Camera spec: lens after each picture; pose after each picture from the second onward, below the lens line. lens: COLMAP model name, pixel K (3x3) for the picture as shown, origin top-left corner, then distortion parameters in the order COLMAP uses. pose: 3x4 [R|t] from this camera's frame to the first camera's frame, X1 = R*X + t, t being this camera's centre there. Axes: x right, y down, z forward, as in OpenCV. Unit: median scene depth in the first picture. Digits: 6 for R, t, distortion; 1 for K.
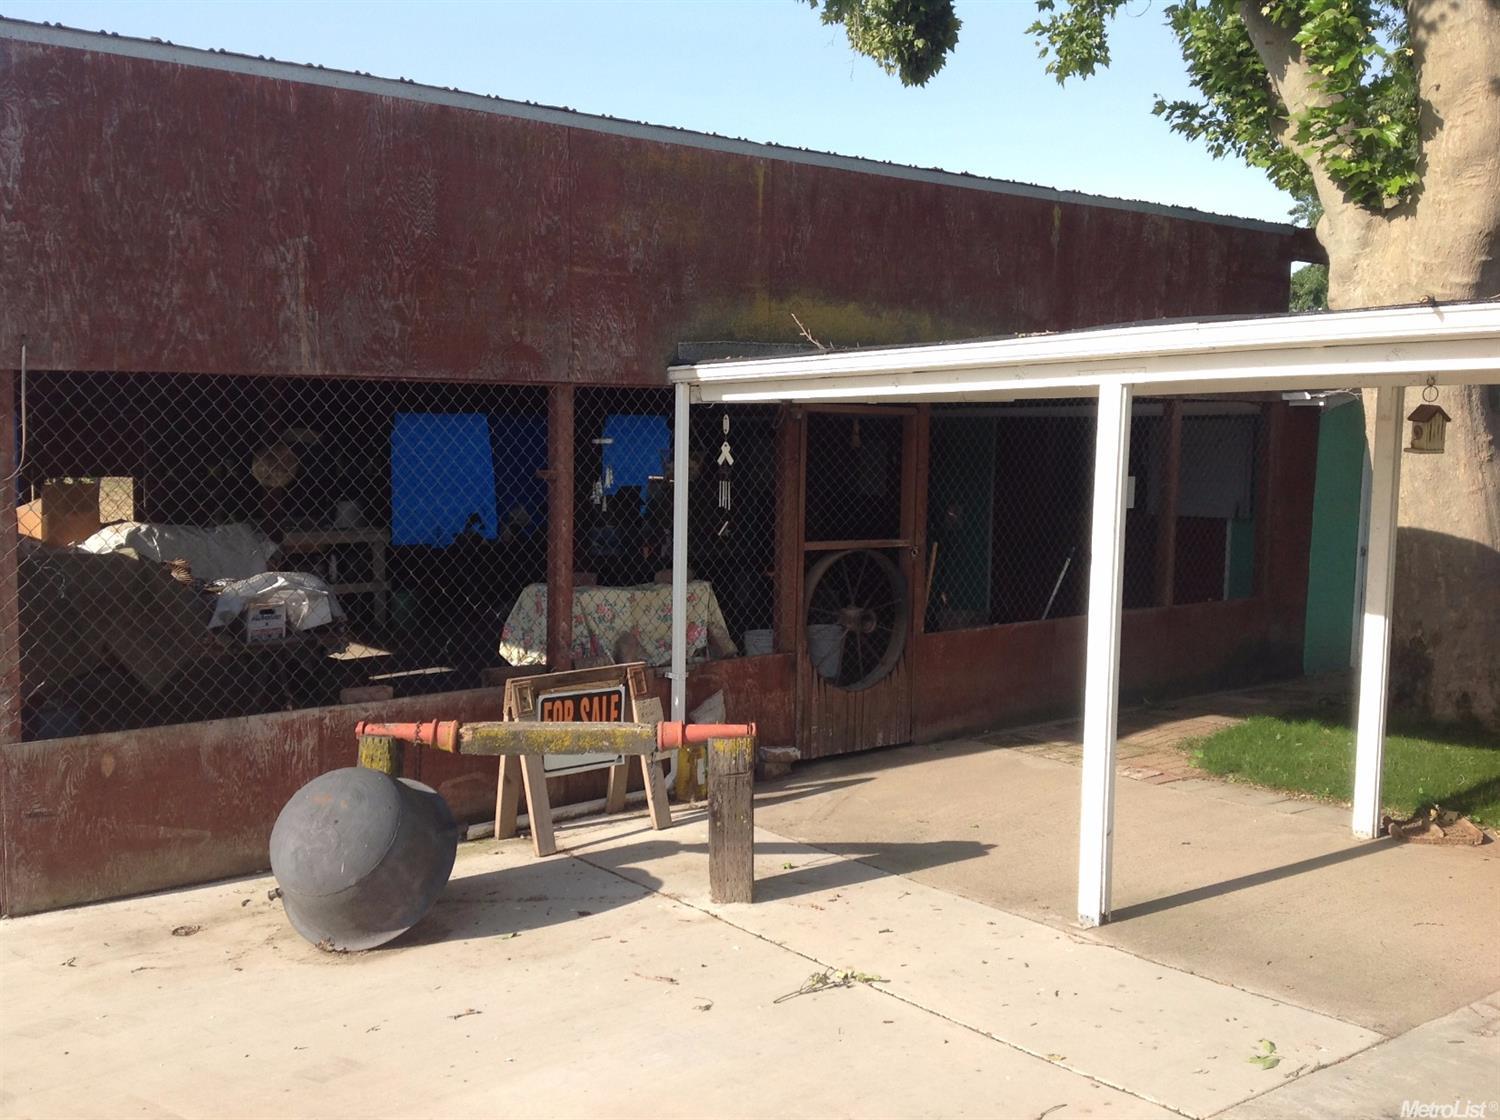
lens RADIAL K [[1463.7, 0, 775.2], [0, 1463.7, 529.1], [0, 0, 1]] dist [0.208908, -0.510083]
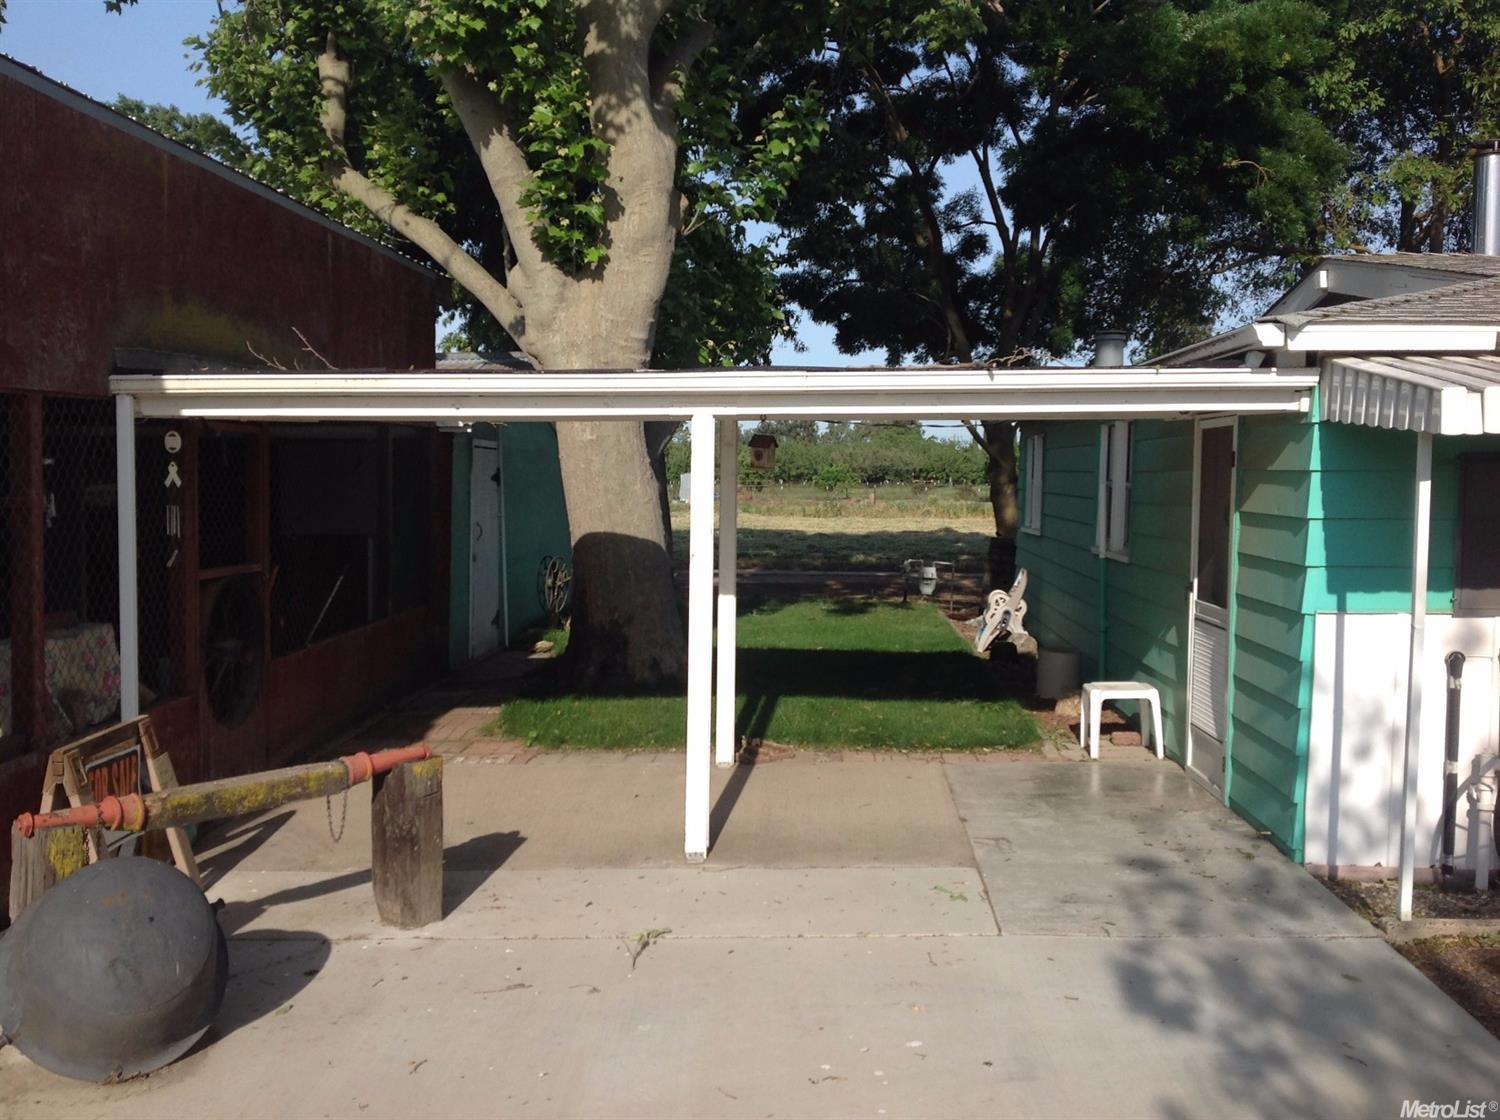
lens RADIAL K [[1463.7, 0, 775.2], [0, 1463.7, 529.1], [0, 0, 1]] dist [0.208908, -0.510083]
pose [[0.630159, -0.038326, 0.775519, -0.516351], [0.051688, 0.998636, 0.007352, -0.006085], [-0.774744, 0.035453, 0.631281, 0.143093]]
